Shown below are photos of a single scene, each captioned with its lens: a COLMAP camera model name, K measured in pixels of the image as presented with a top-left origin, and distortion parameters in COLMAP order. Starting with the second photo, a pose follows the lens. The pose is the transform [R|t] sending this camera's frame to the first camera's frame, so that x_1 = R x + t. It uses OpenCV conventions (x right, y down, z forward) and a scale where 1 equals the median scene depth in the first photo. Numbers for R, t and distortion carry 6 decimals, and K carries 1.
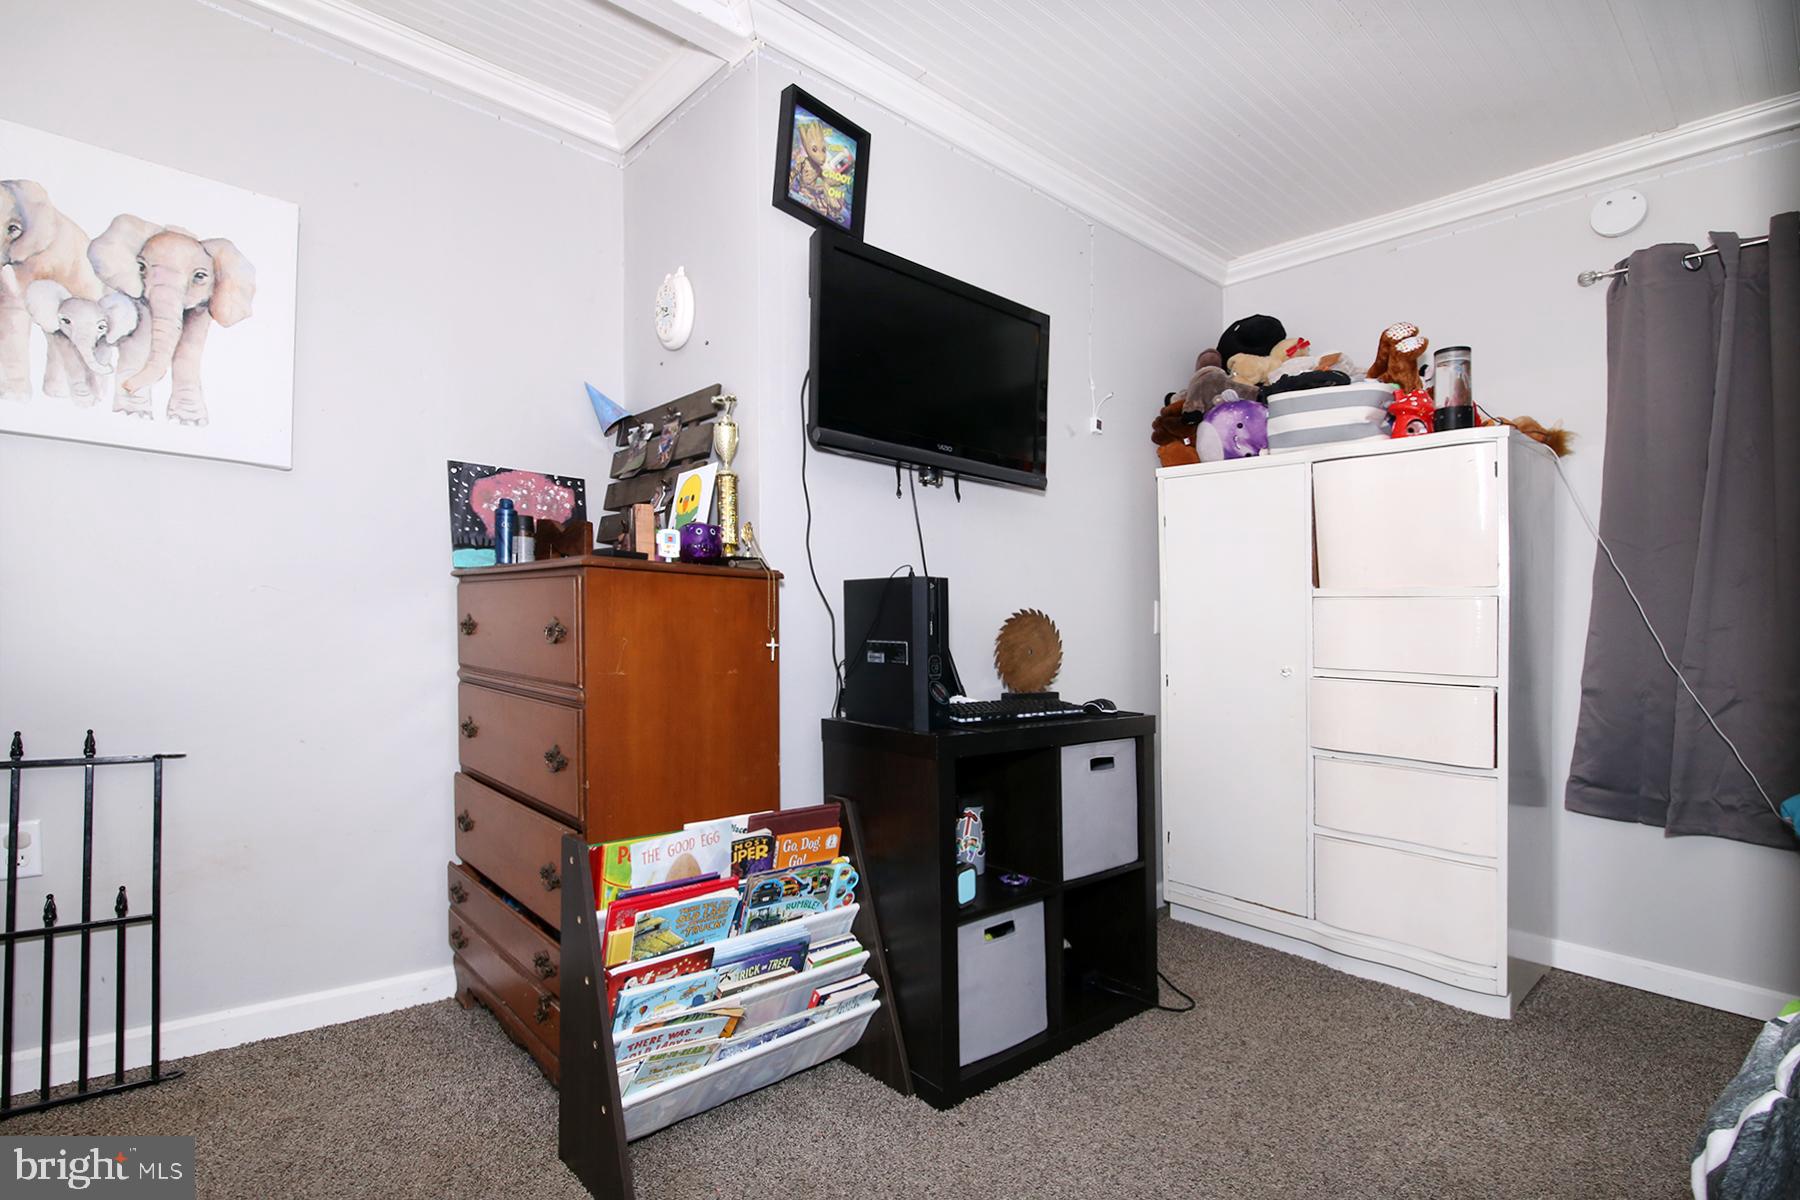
lens RADIAL K [[871.8, 0, 863.5], [0, 871.8, 629.9], [0, 0, 1]] dist [-0.001900, -0.000690]
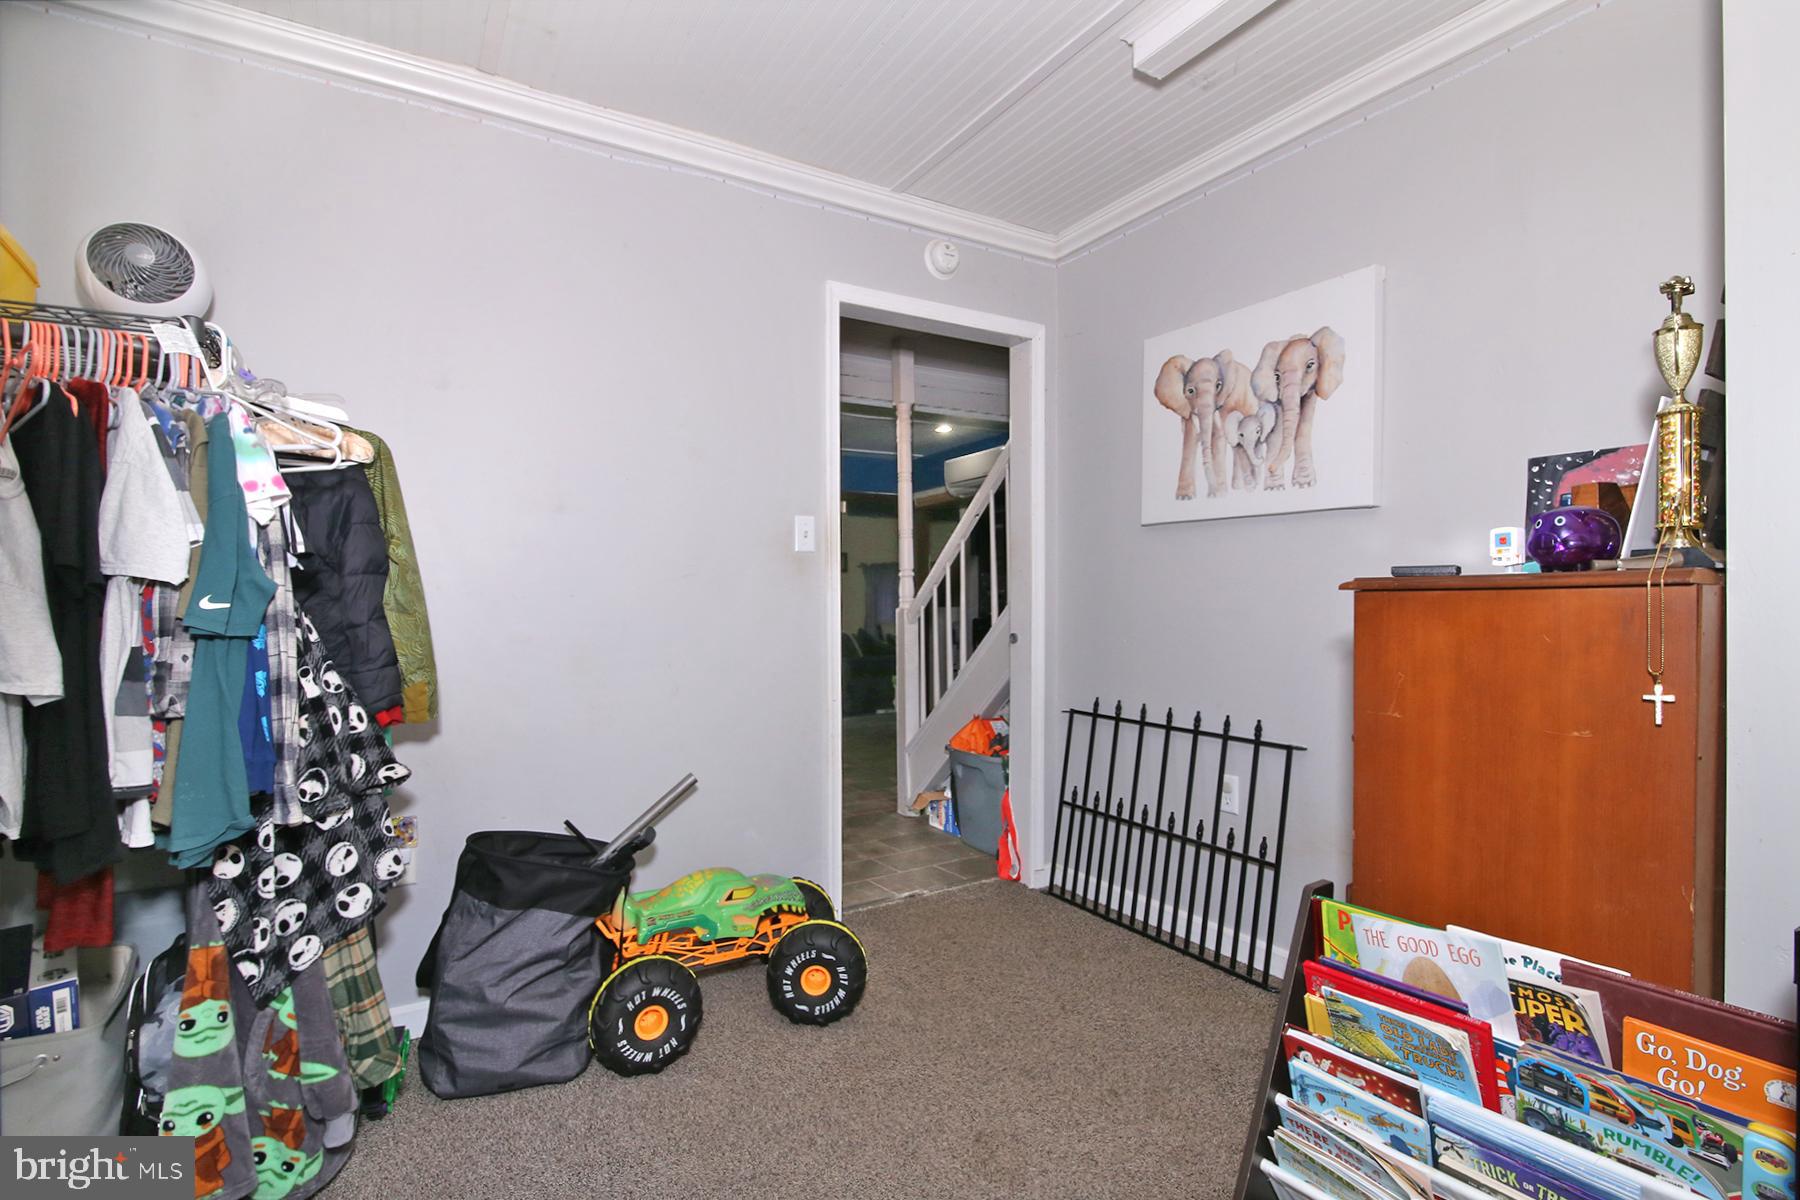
lens RADIAL K [[871.8, 0, 863.5], [0, 871.8, 629.9], [0, 0, 1]] dist [-0.001900, -0.000690]
pose [[-0.165567, 0.000320, -0.986199, 0.596924], [0.002939, 0.999996, -0.000168, -0.032048], [0.986194, -0.002926, -0.165567, 0.599329]]
